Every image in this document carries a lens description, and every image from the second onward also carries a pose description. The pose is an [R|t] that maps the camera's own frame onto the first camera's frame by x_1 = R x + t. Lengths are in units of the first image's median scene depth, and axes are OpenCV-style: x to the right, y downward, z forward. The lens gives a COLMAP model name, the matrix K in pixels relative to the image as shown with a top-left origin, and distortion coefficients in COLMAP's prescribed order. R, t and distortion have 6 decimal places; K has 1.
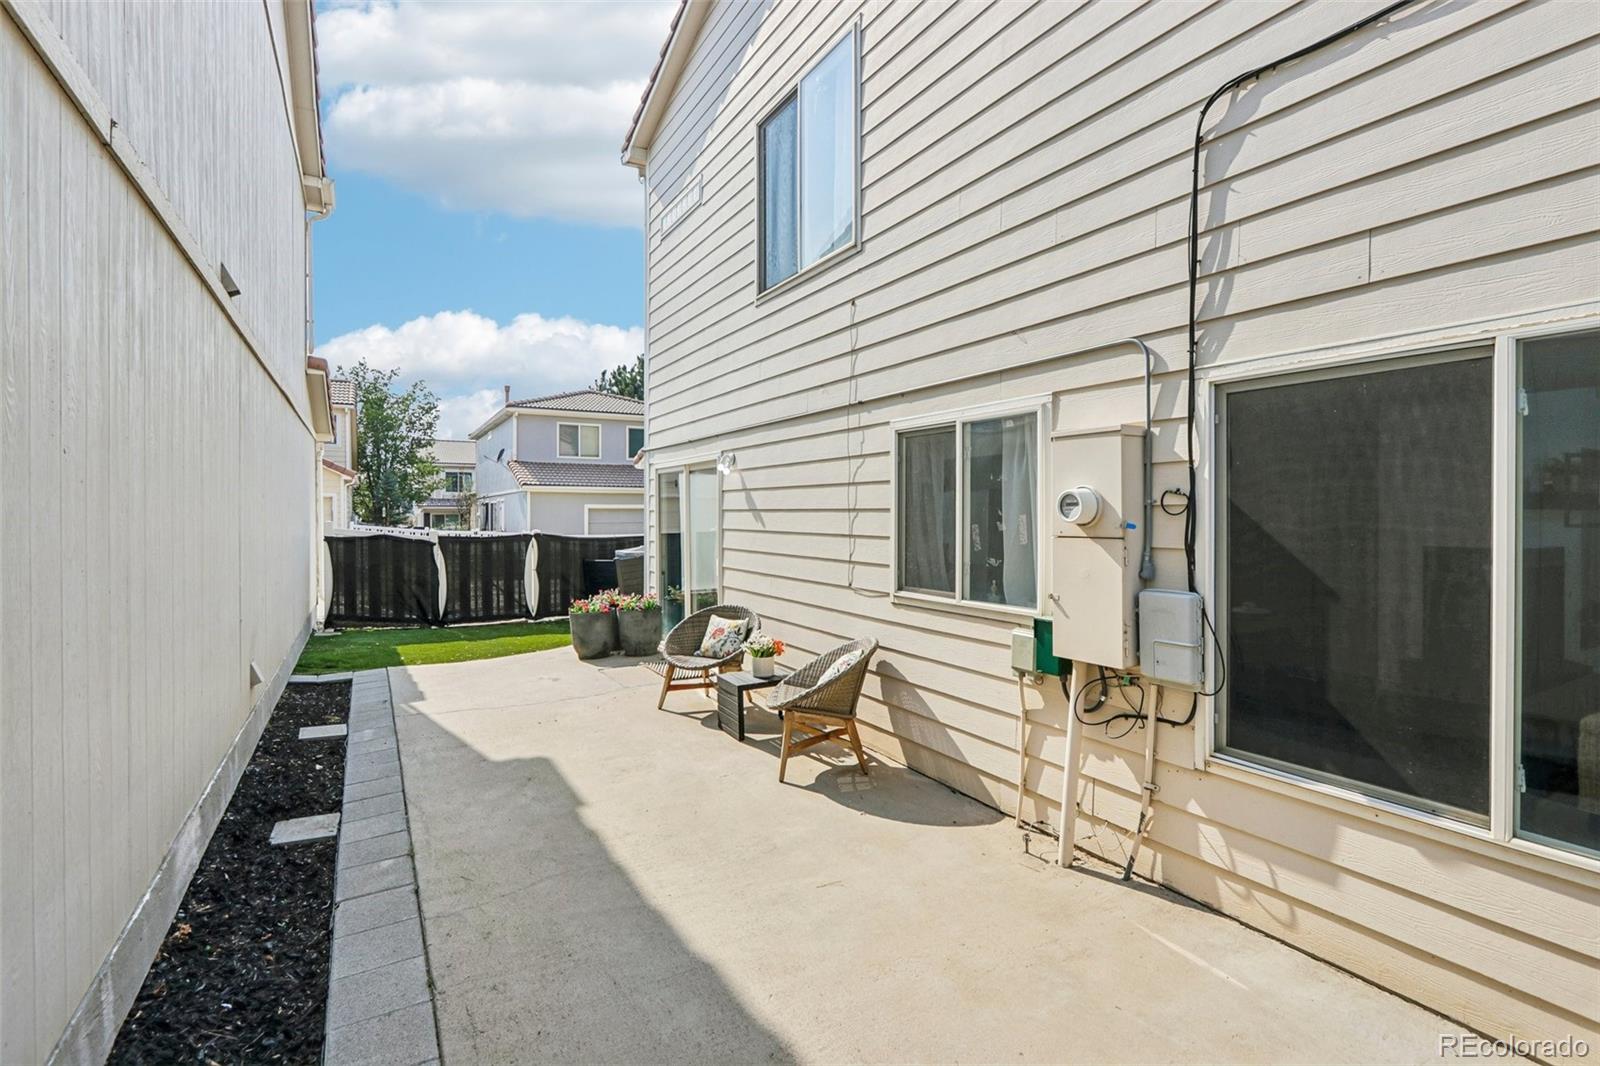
lens RADIAL K [[748.0, 0, 786.4], [0, 748.0, 512.0], [0, 0, 1]] dist [-0.003960, -0.000521]
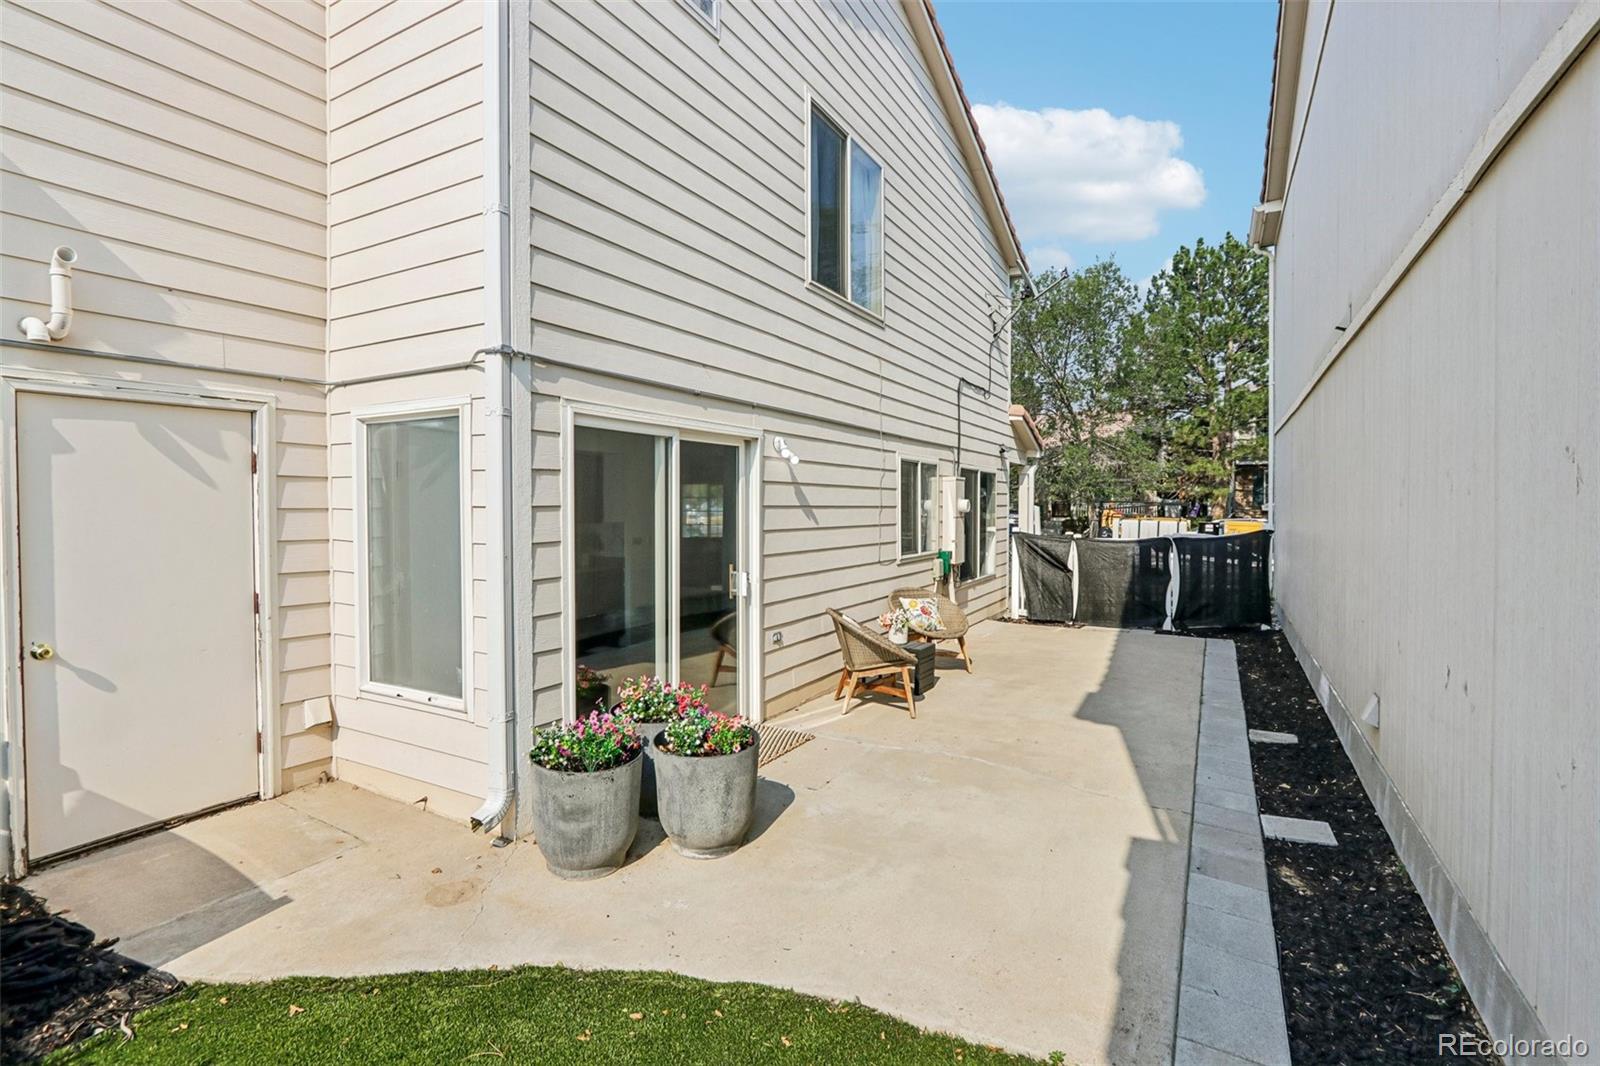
lens RADIAL K [[748.0, 0, 786.4], [0, 748.0, 512.0], [0, 0, 1]] dist [-0.003960, -0.000521]
pose [[-0.513649, -0.004235, 0.857990, -1.112460], [0.003175, 0.999972, 0.006837, -0.003311], [-0.857995, 0.006236, -0.513621, 2.024612]]
